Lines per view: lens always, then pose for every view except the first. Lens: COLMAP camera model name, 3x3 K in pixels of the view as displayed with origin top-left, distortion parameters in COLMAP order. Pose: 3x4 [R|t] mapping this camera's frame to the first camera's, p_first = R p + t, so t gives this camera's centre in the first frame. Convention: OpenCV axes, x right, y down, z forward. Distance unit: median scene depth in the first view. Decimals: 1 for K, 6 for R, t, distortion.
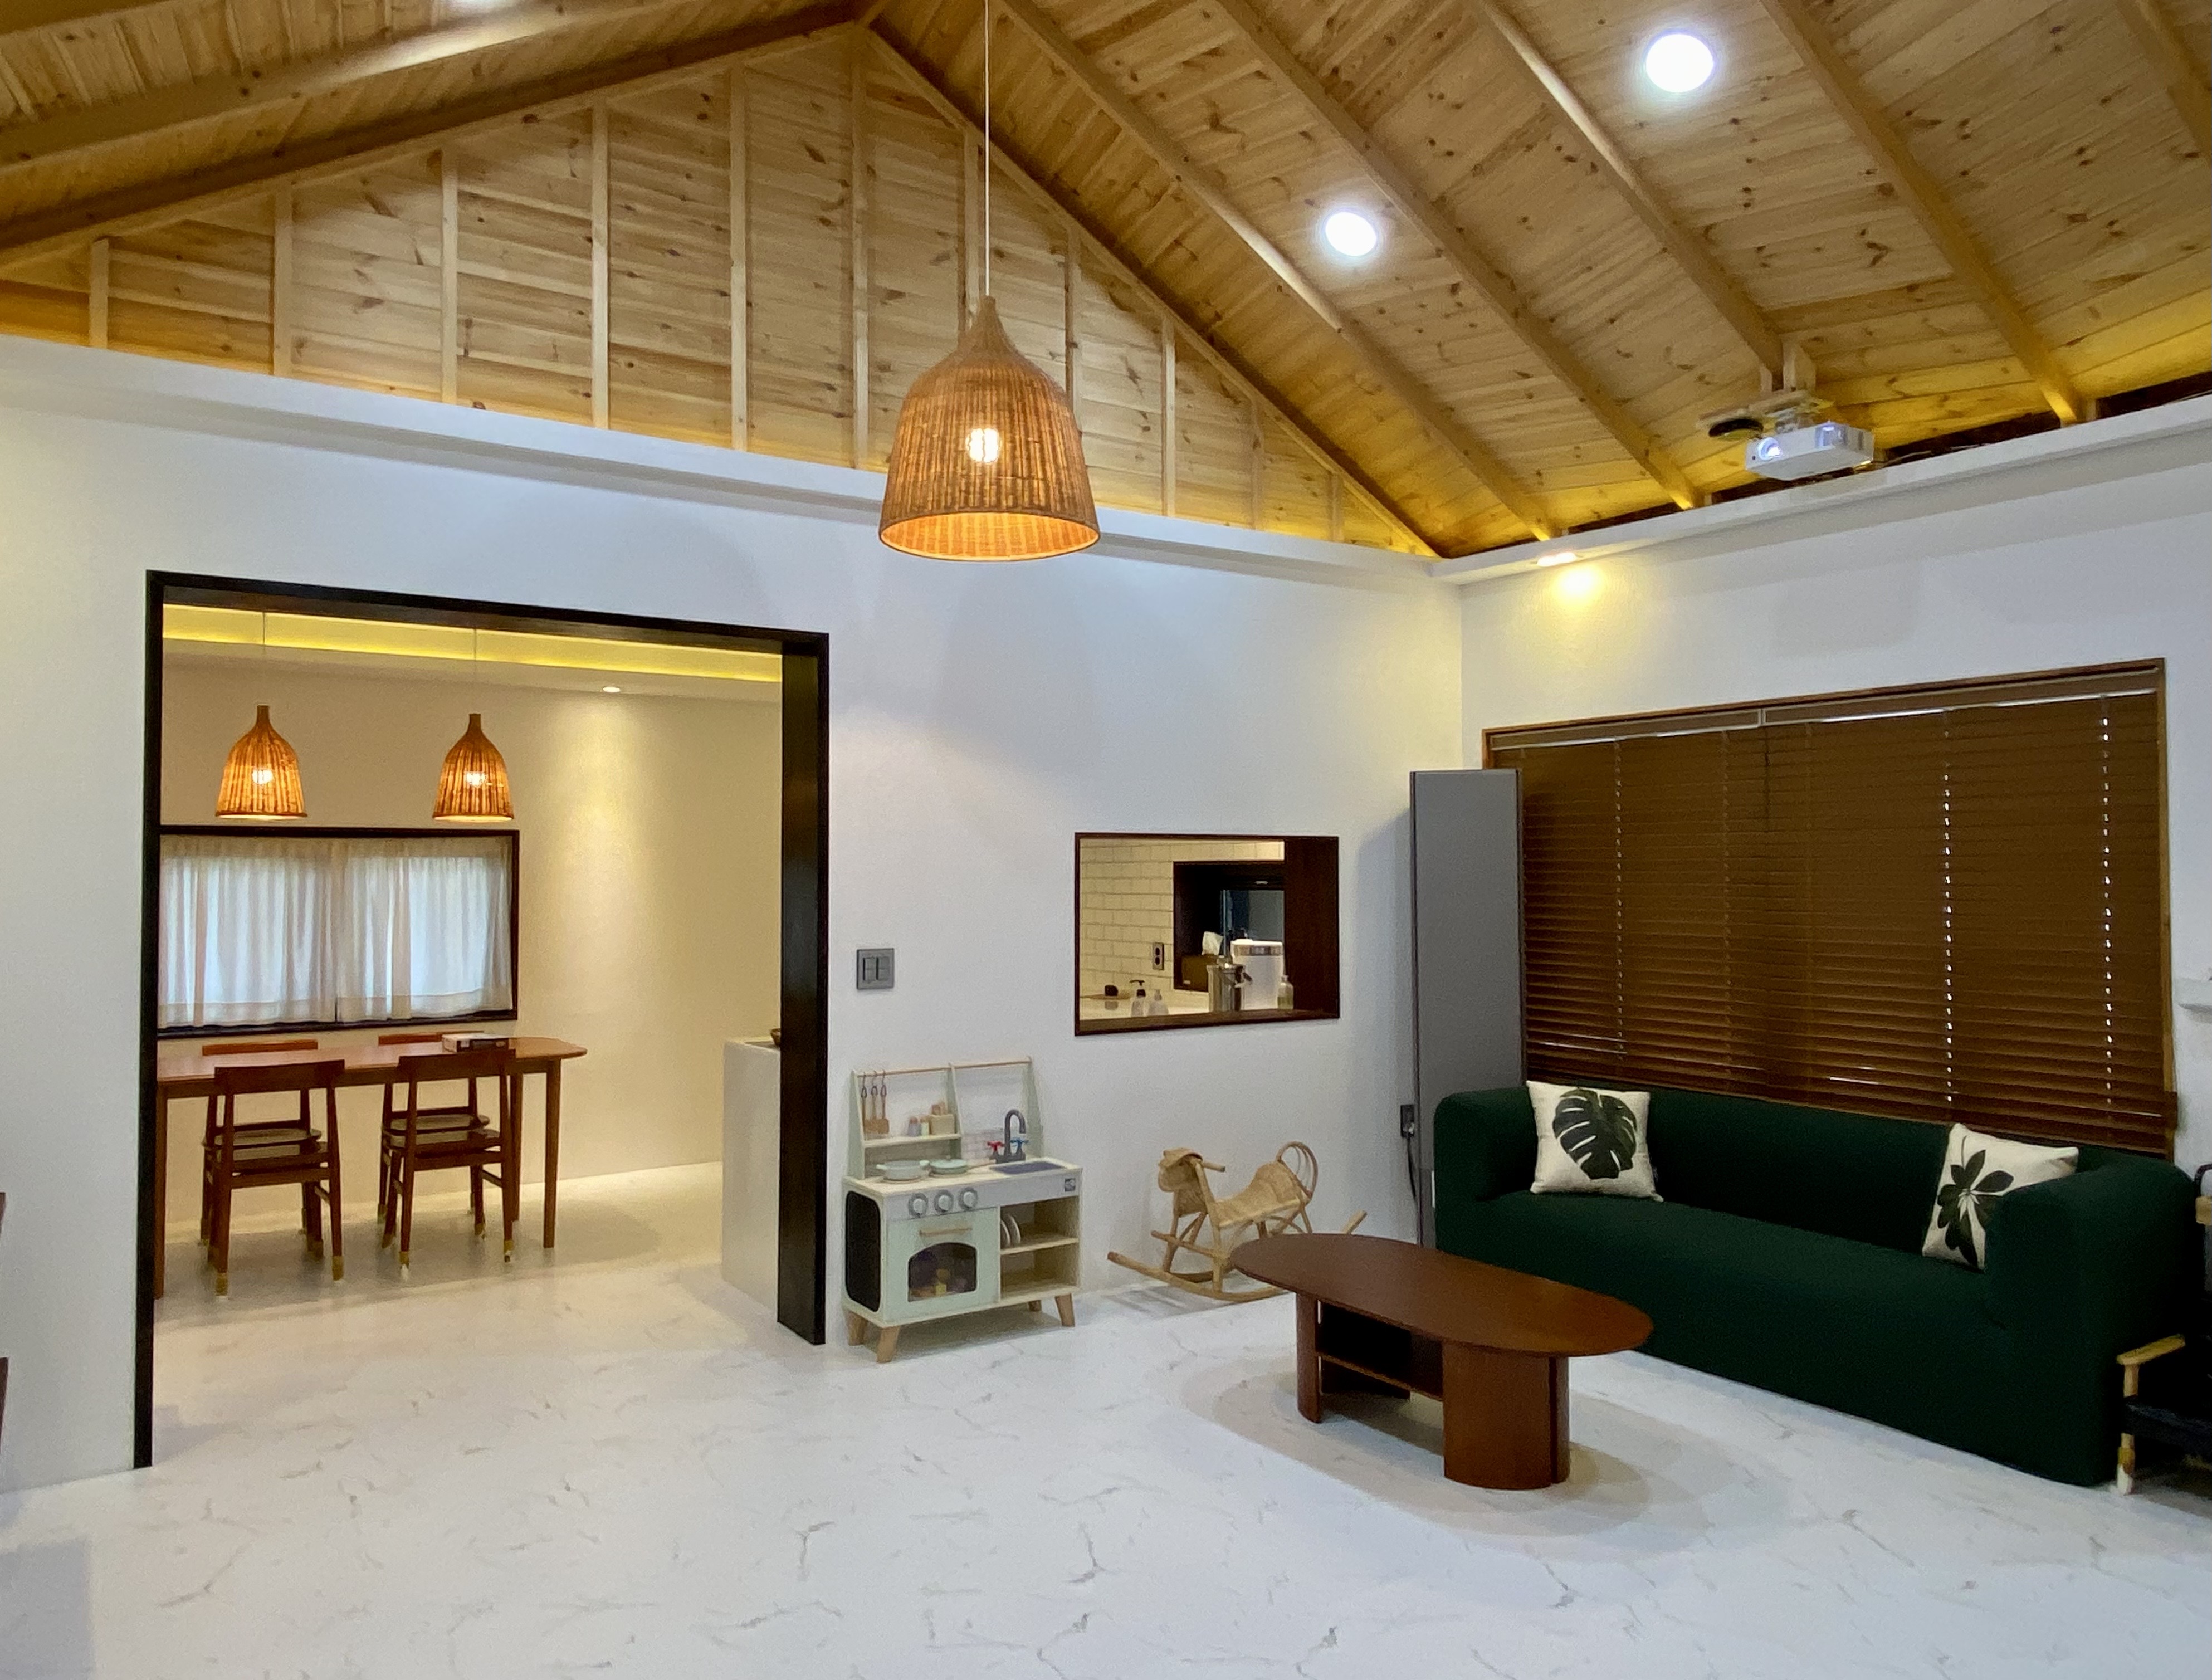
lens RADIAL K [[1525.7, 0, 1111.1], [0, 1525.7, 829.9], [0, 0, 1]] dist [0.029896, 0.000703]
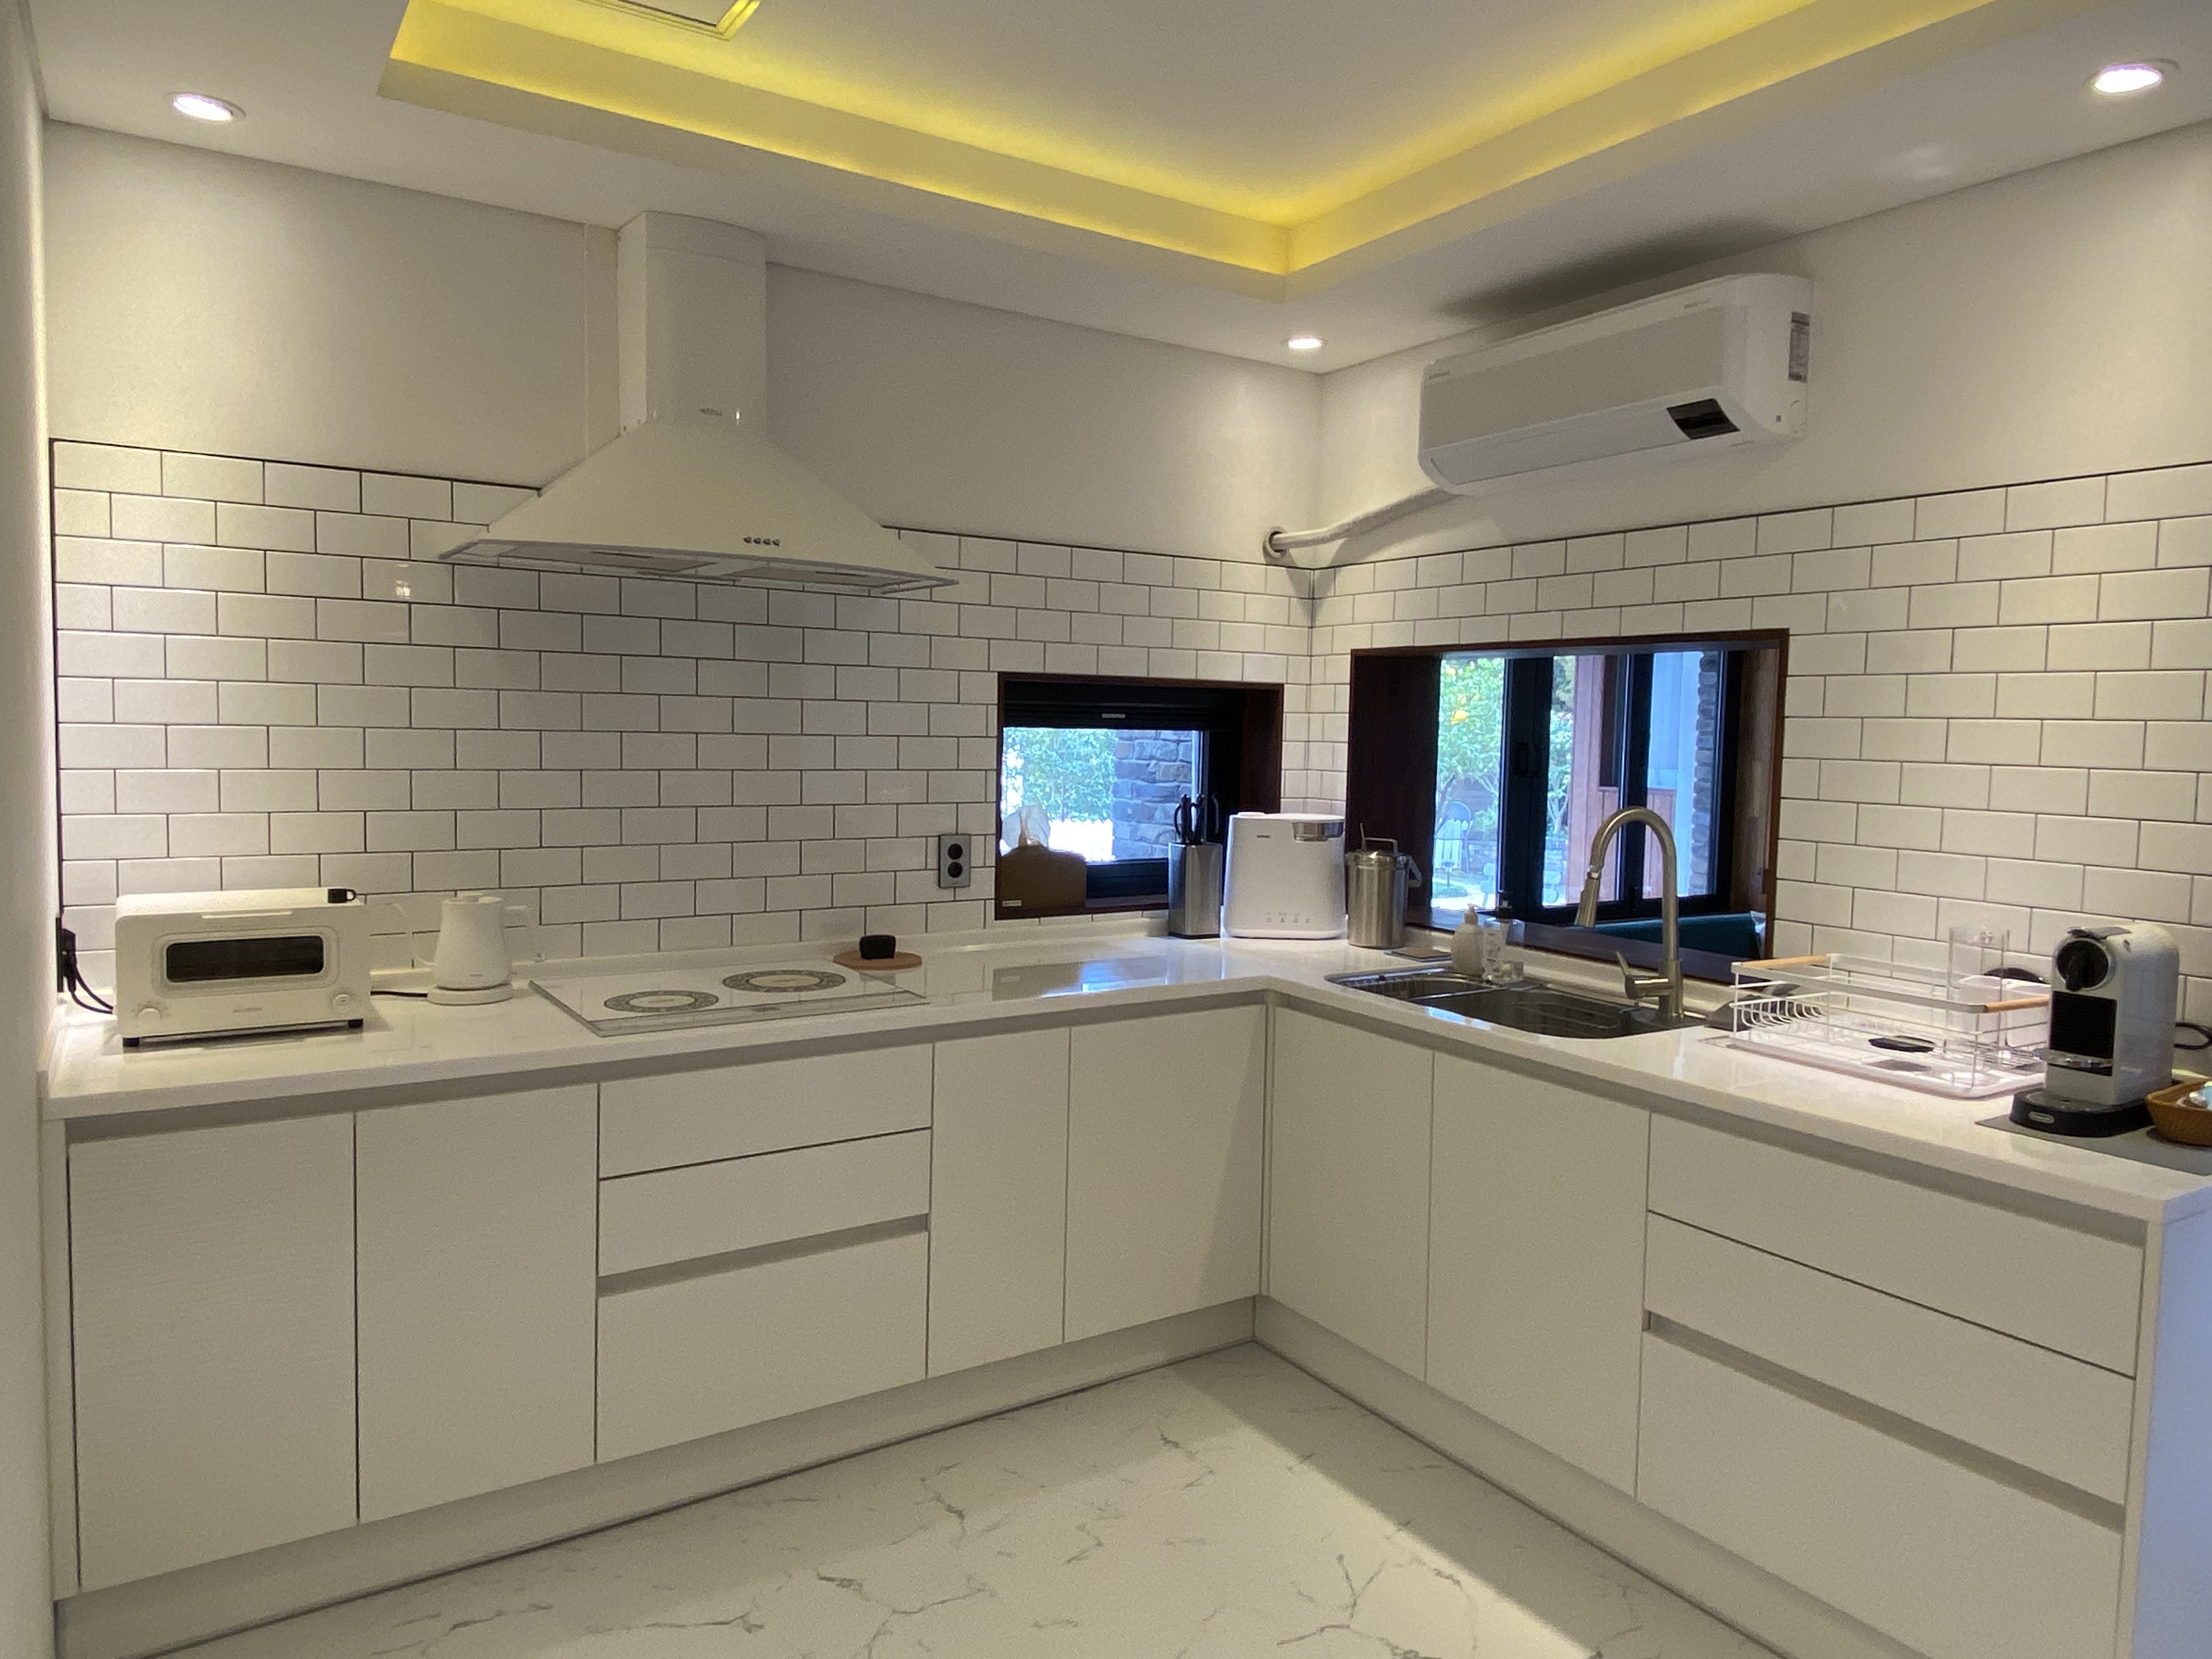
lens RADIAL K [[1453.7, 0, 1104.7], [0, 1453.7, 813.5], [0, 0, 1]] dist [0.038425, -0.003377]
pose [[0.038854, -0.058204, 0.997548, -0.554763], [-0.054610, 0.996687, 0.060281, 0.045907], [-0.997752, -0.056818, 0.035547, 1.185307]]
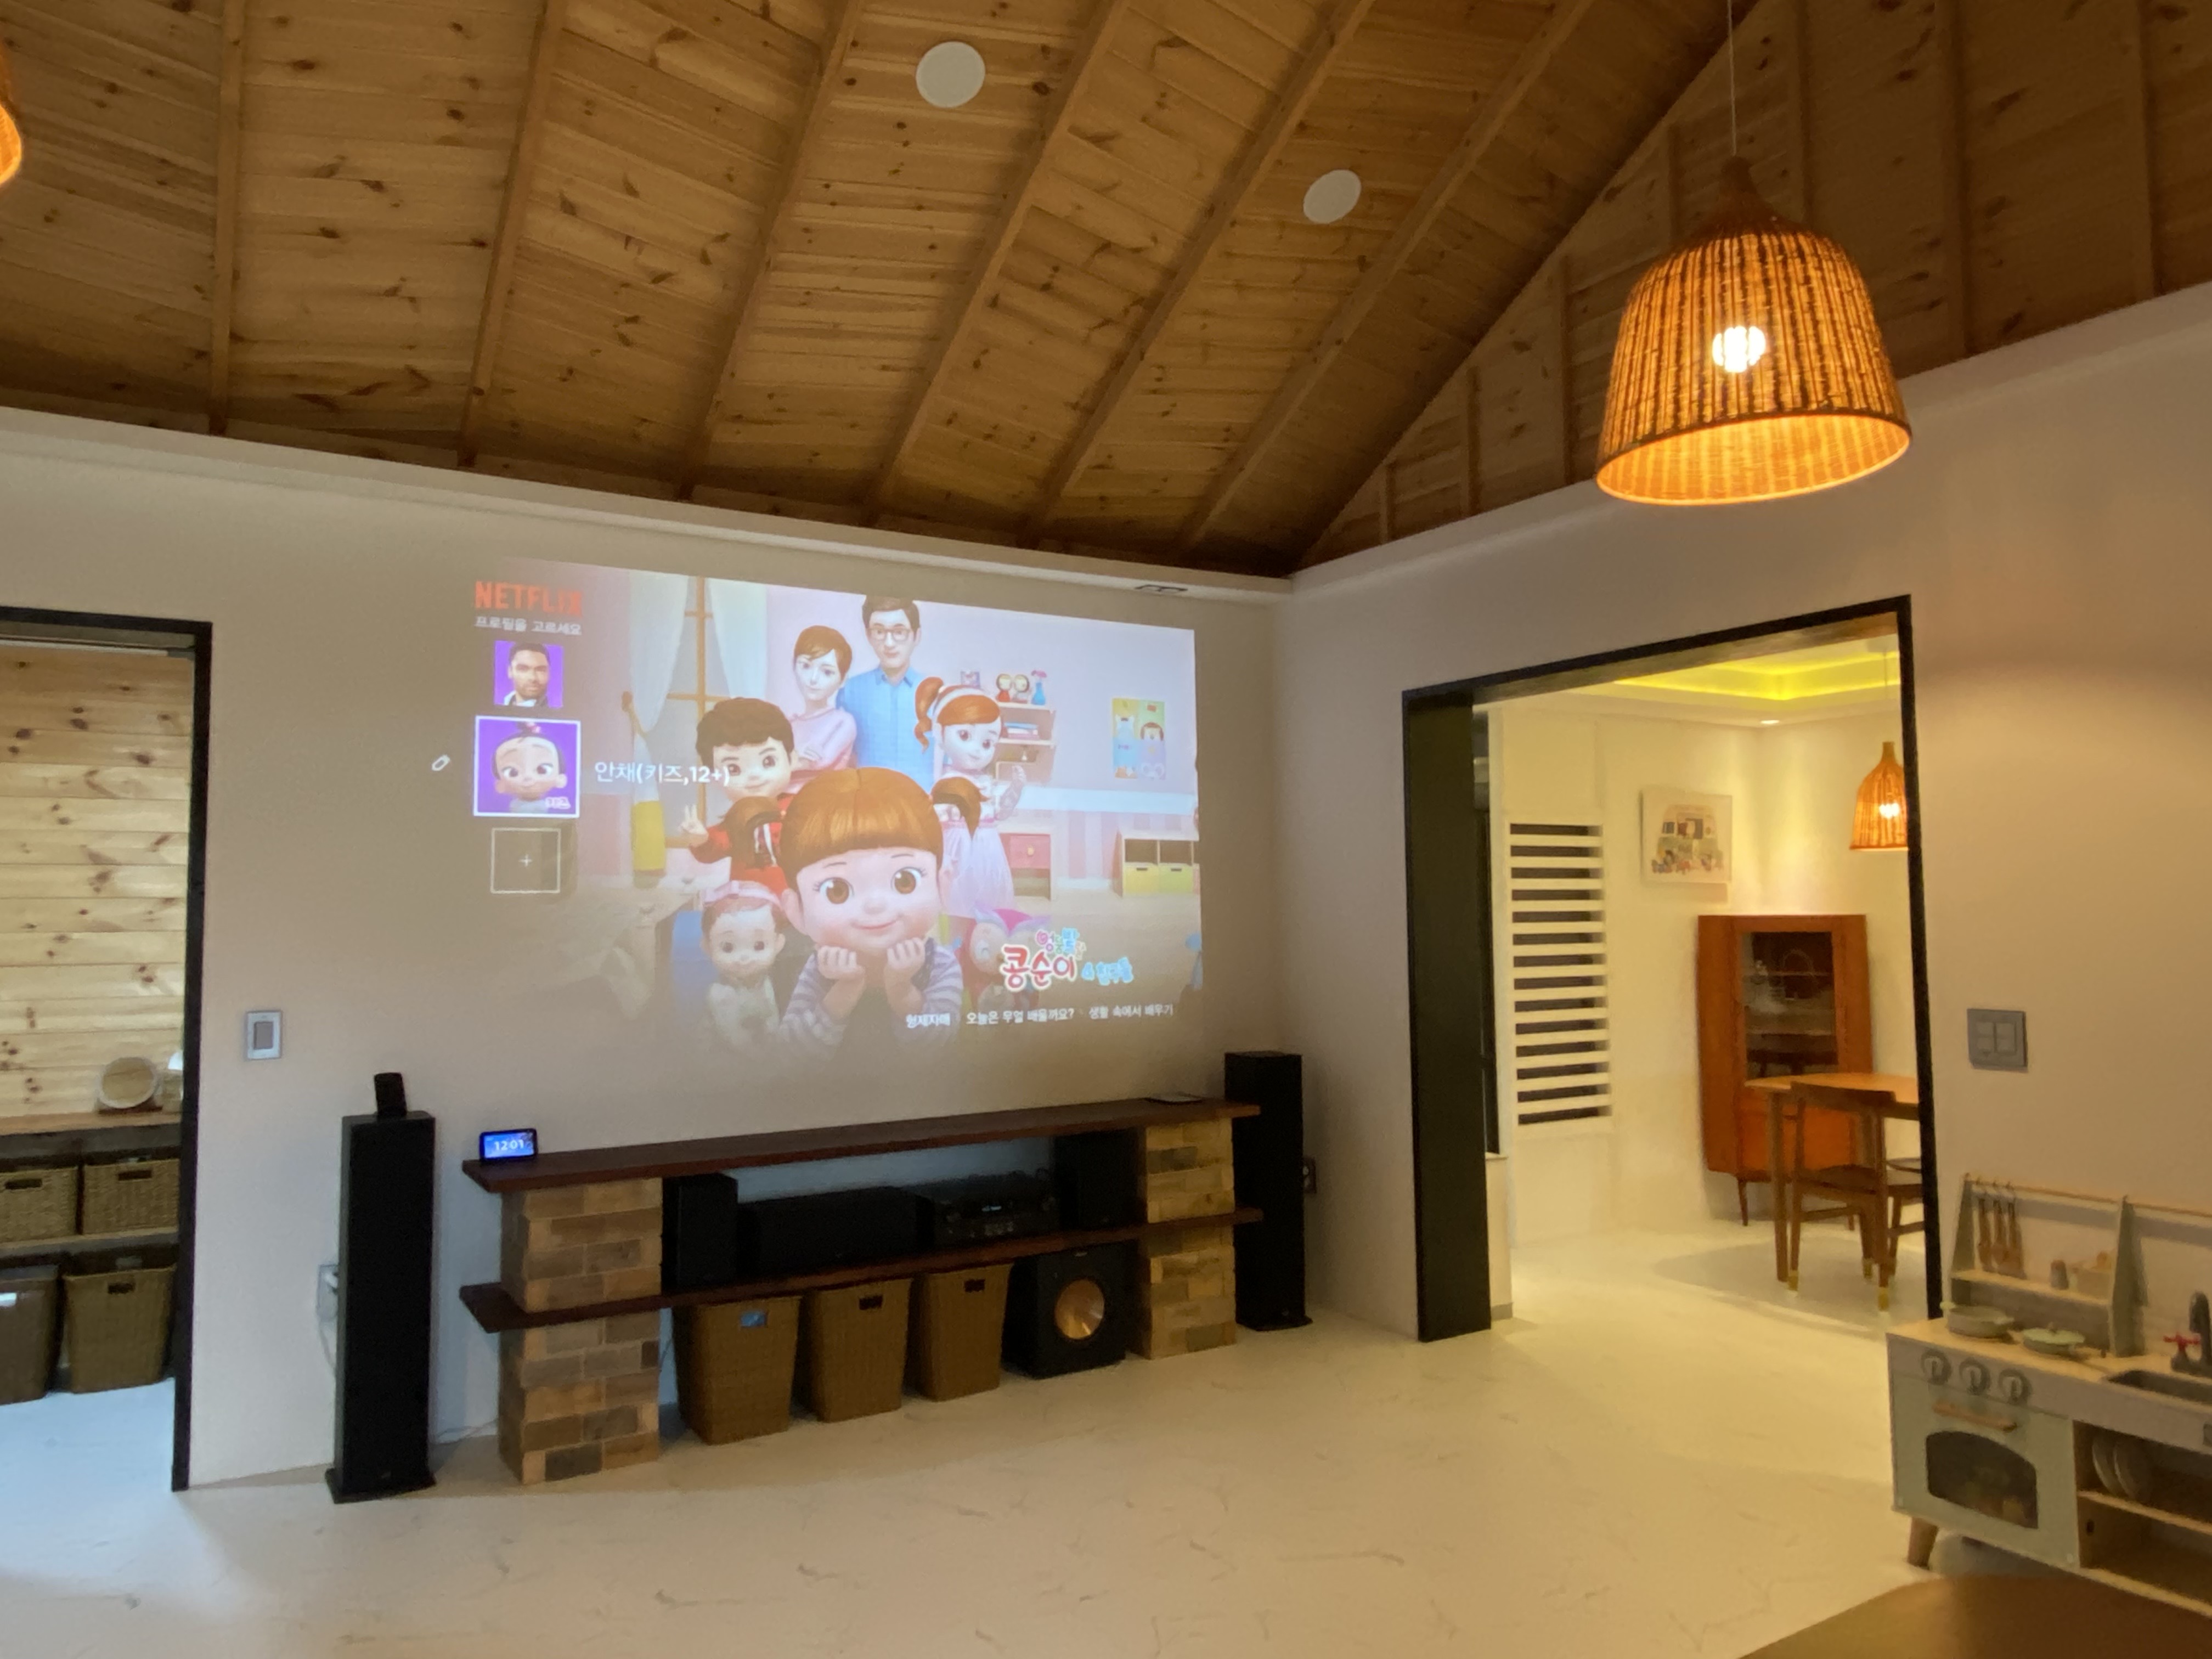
lens RADIAL K [[1540.3, 0, 1113.2], [0, 1540.3, 807.3], [0, 0, 1]] dist [0.020841, -0.024931]
pose [[-0.058590, -0.064252, -0.996212, 0.520672], [0.036975, 0.997102, -0.066484, 0.013039], [0.997597, -0.040730, -0.056045, 0.538566]]
